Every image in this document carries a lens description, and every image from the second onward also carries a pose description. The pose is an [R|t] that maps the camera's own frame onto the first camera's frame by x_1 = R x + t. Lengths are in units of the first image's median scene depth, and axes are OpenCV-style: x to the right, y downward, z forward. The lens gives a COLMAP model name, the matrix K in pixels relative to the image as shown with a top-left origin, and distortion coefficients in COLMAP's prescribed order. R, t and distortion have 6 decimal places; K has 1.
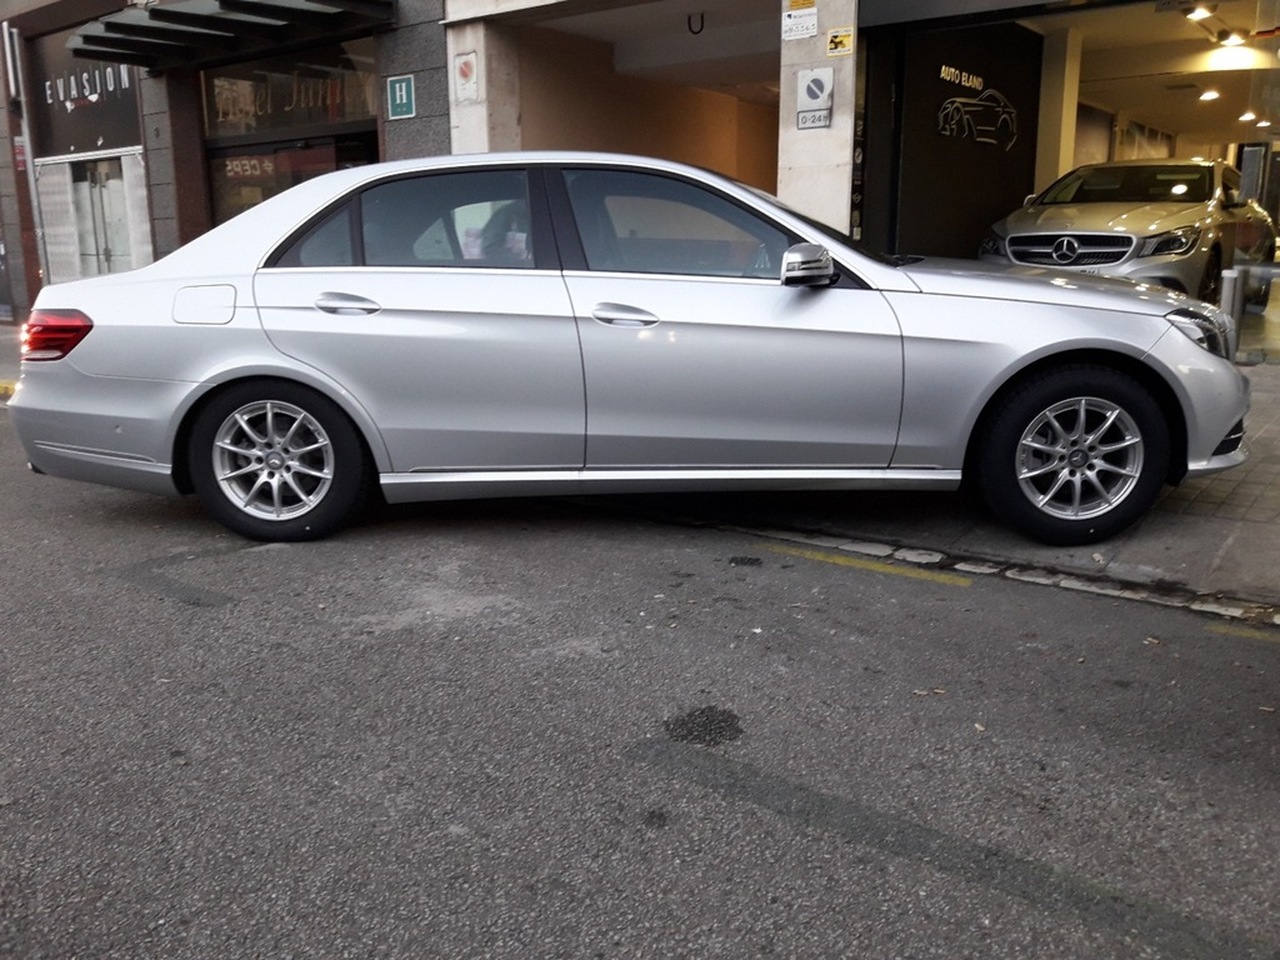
lens RADIAL K [[1053.3, 0, 640.0], [0, 1053.3, 480.0], [0, 0, 1]] dist [-0.009825, -0.004425]
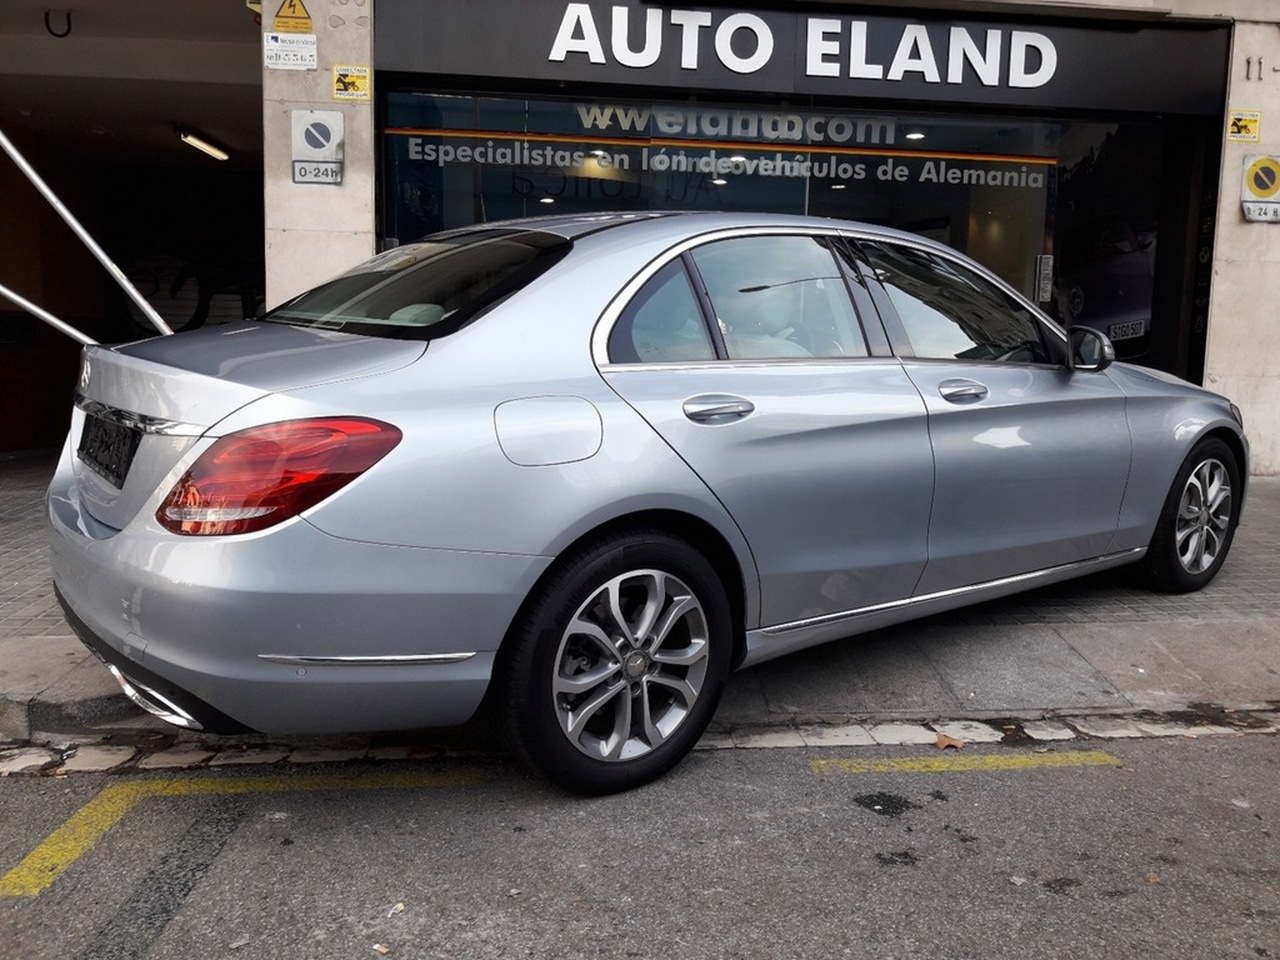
lens RADIAL K [[1053.3, 0, 640.0], [0, 1053.3, 480.0], [0, 0, 1]] dist [-0.009825, -0.004425]
pose [[0.722691, -0.064489, 0.688156, -0.225551], [0.118659, 0.992432, -0.031611, -0.060461], [-0.680909, 0.104501, 0.724874, 0.290941]]
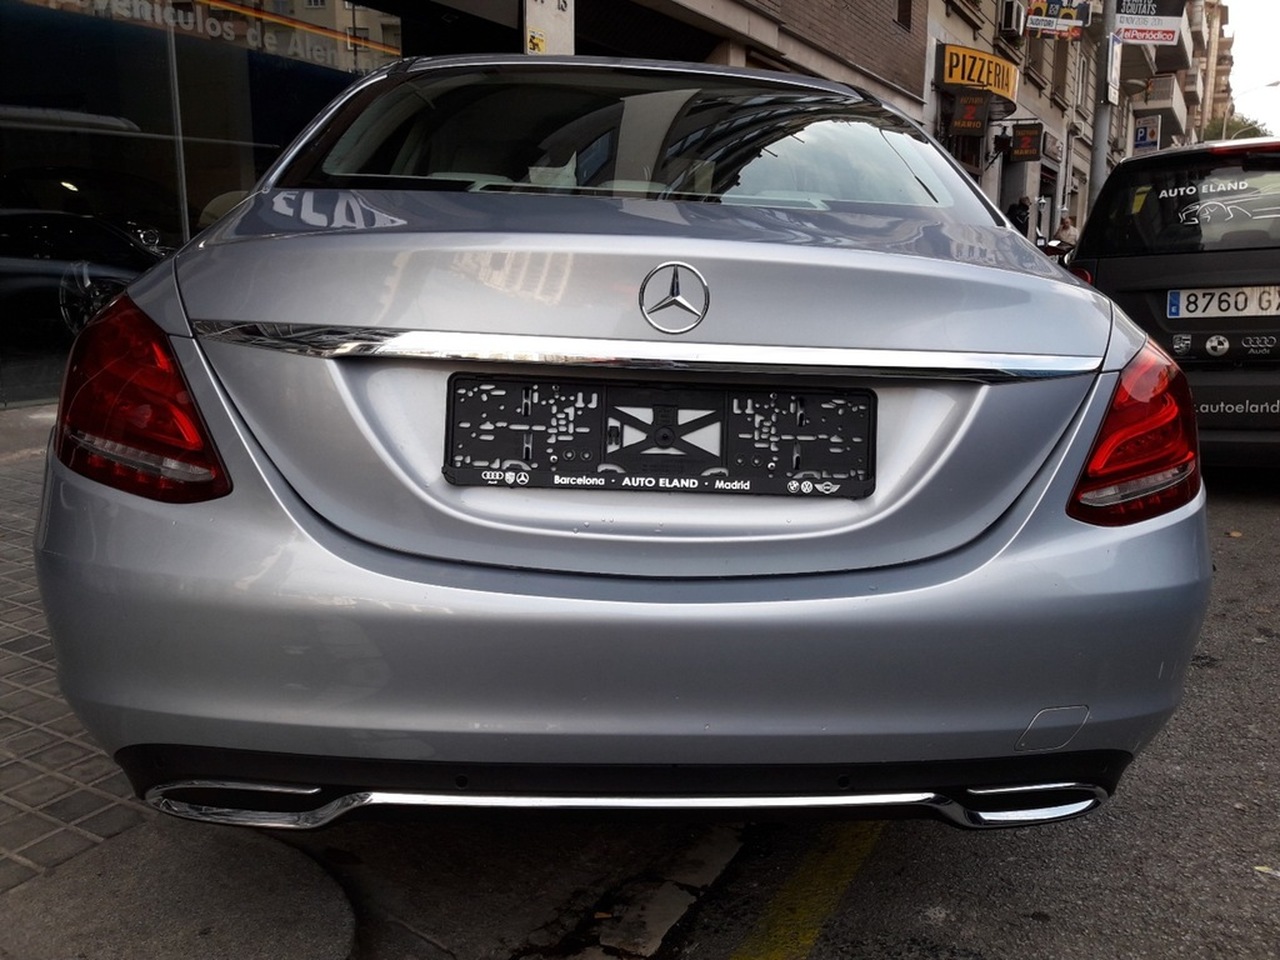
lens RADIAL K [[1069.5, 0, 640.0], [0, 1069.5, 480.0], [0, 0, 1]] dist [0.036284, 0.000016]
pose [[-0.196201, -0.186634, 0.962639, -0.289032], [0.205433, 0.952109, 0.226463, -0.140426], [-0.958803, 0.242190, -0.148464, 0.688509]]
